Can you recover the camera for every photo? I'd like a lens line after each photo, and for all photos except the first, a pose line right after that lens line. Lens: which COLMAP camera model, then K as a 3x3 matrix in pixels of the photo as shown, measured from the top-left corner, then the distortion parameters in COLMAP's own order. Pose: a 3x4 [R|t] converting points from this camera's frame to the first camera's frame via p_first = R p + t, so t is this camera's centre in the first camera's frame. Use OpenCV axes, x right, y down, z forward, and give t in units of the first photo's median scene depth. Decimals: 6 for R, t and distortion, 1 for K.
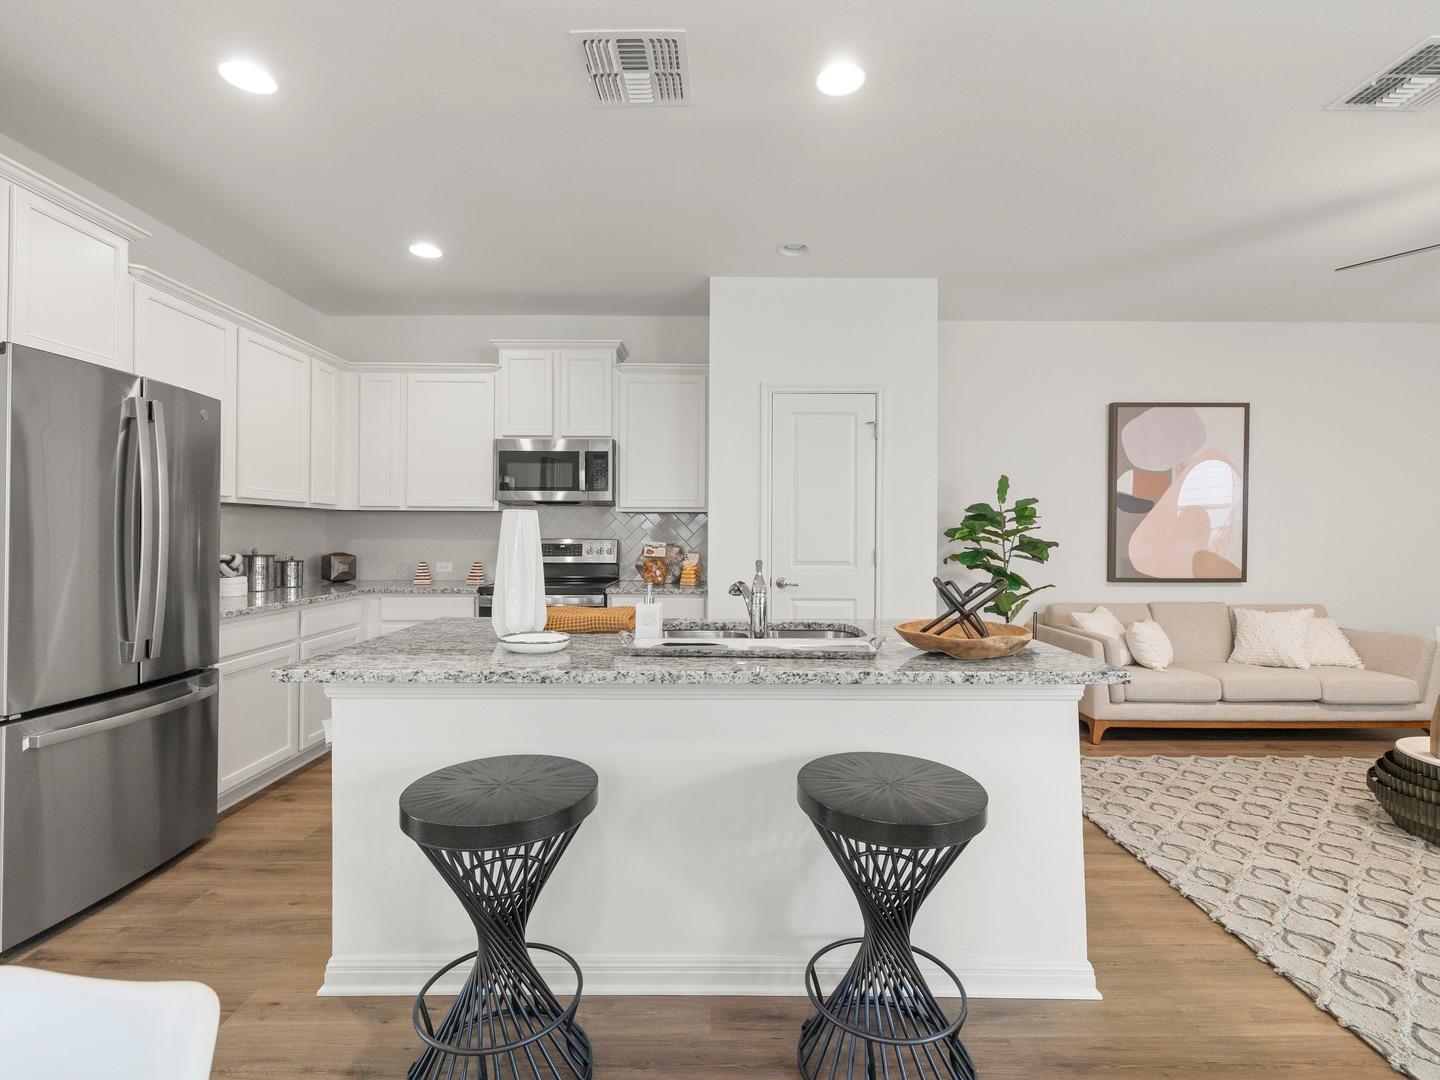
lens RADIAL K [[680.6, 0, 721.8], [0, 680.6, 530.7], [0, 0, 1]] dist [0.003146, 0.000012]
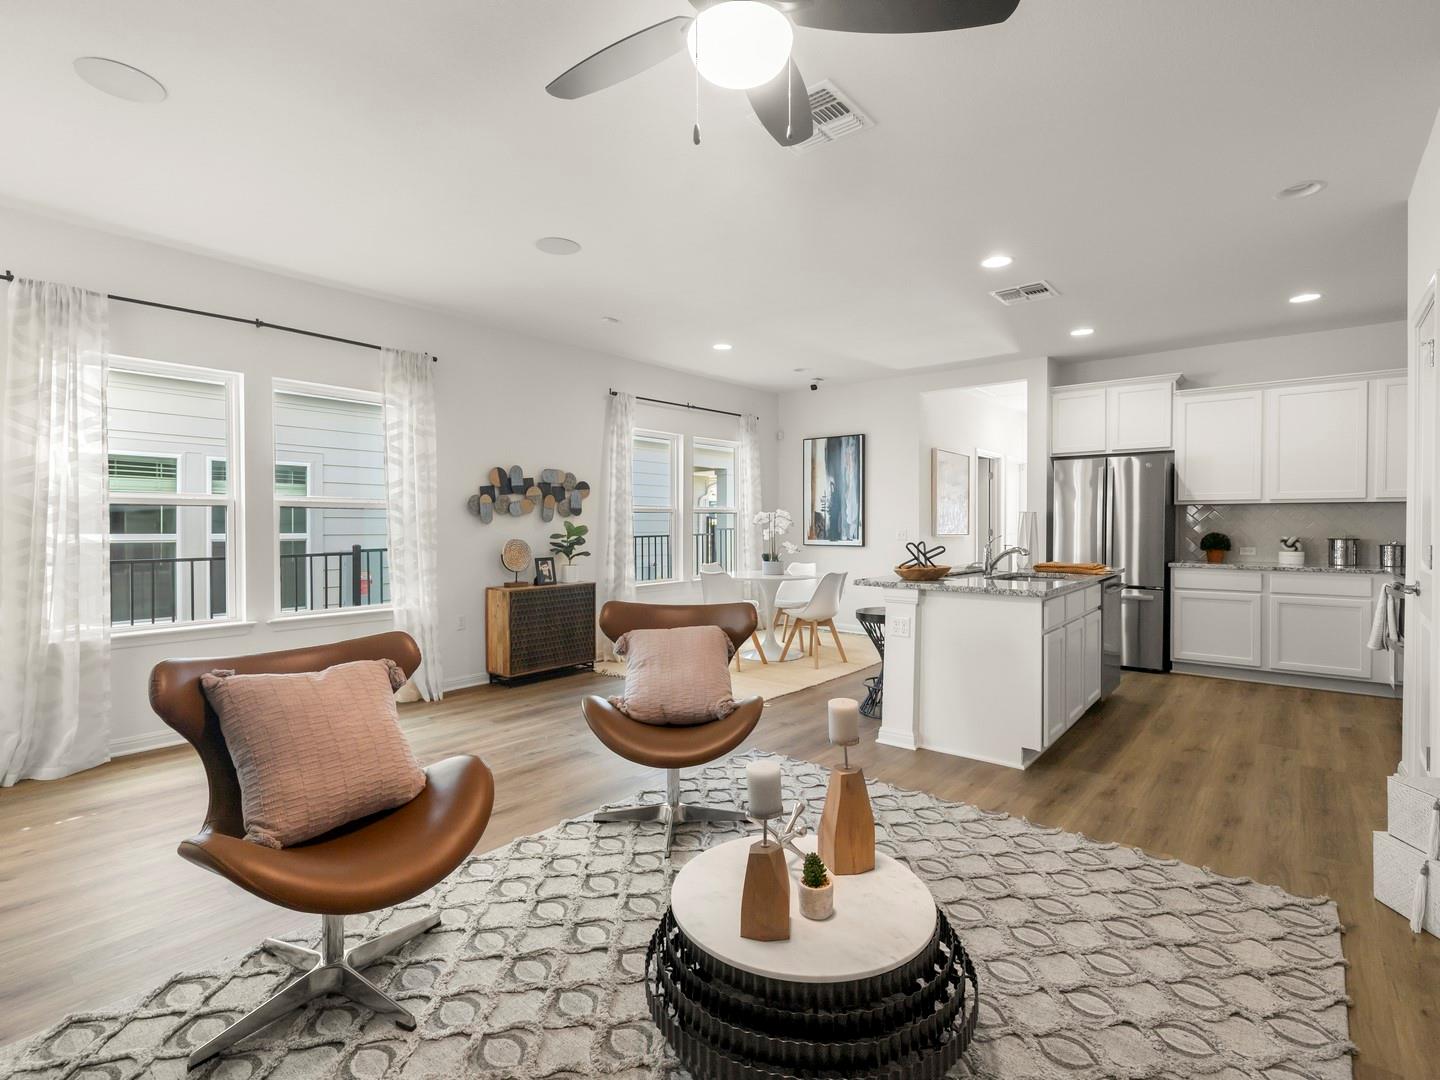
lens RADIAL K [[700.6, 0, 726.7], [0, 700.6, 531.1], [0, 0, 1]] dist [0.004196, 0.000789]
pose [[-0.638027, 0.005682, -0.769993, 1.116804], [0.000268, 0.999974, 0.007157, 0.010232], [0.770014, 0.004360, -0.638012, 0.900586]]
